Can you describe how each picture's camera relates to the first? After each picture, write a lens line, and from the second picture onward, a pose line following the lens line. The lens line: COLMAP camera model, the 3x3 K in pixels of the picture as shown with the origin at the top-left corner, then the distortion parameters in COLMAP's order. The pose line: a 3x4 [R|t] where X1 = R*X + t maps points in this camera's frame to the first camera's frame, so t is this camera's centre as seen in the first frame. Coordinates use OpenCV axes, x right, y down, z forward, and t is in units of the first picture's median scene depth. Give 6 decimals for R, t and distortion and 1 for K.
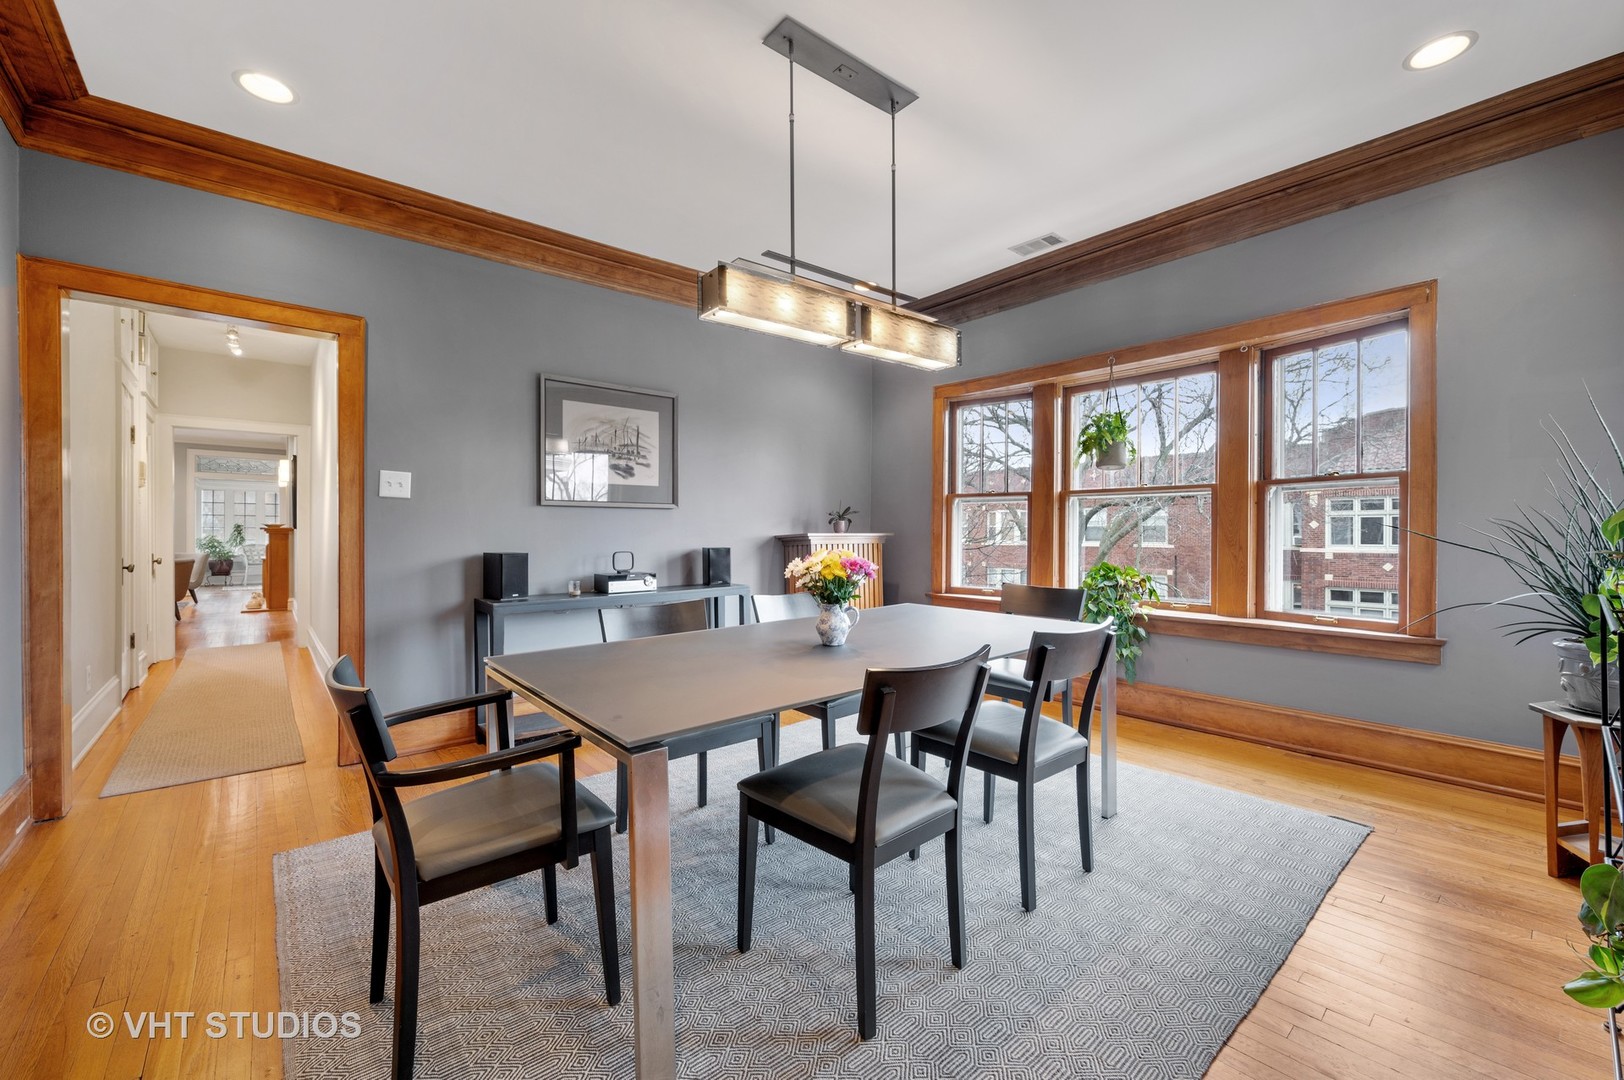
lens RADIAL K [[652.9, 0, 812.0], [0, 652.9, 540.0], [0, 0, 1]] dist [0.000429, 0.000081]
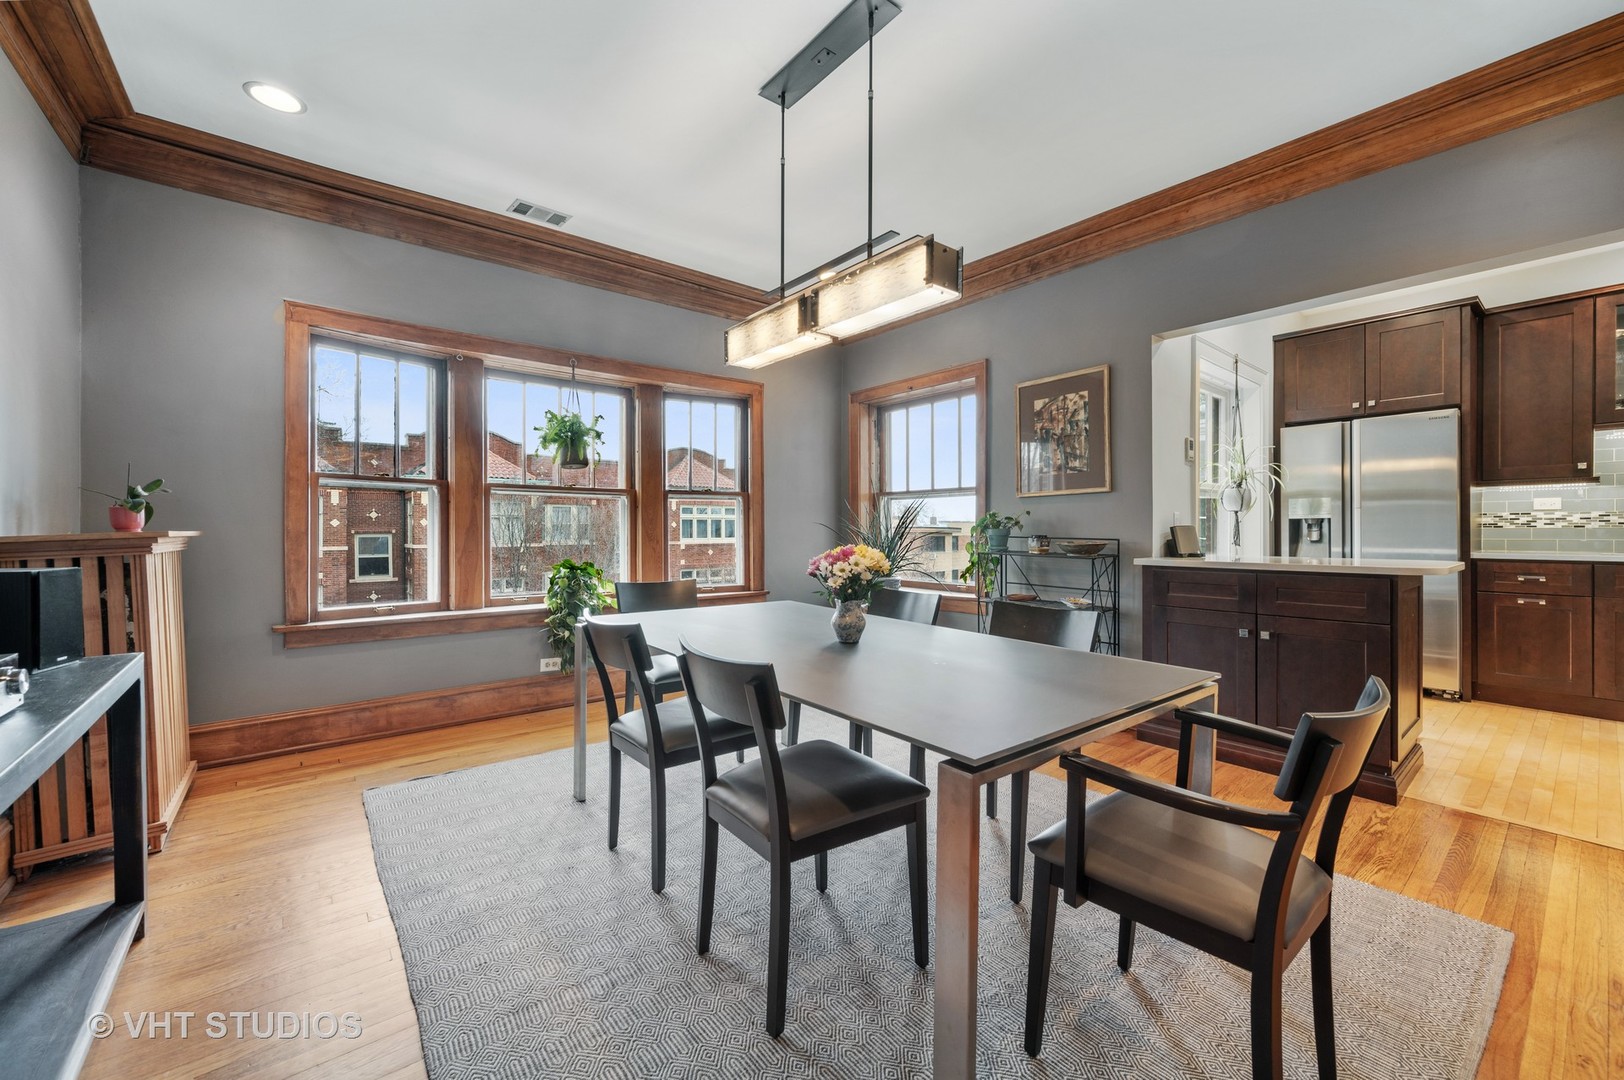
lens RADIAL K [[653.6, 0, 812.0], [0, 653.6, 540.0], [0, 0, 1]] dist [-0.001285, -0.000082]
pose [[0.020349, -0.015870, 0.999667, -0.632105], [0.012747, 0.999797, 0.015613, -0.007182], [-0.999712, 0.012425, 0.020548, 0.680353]]
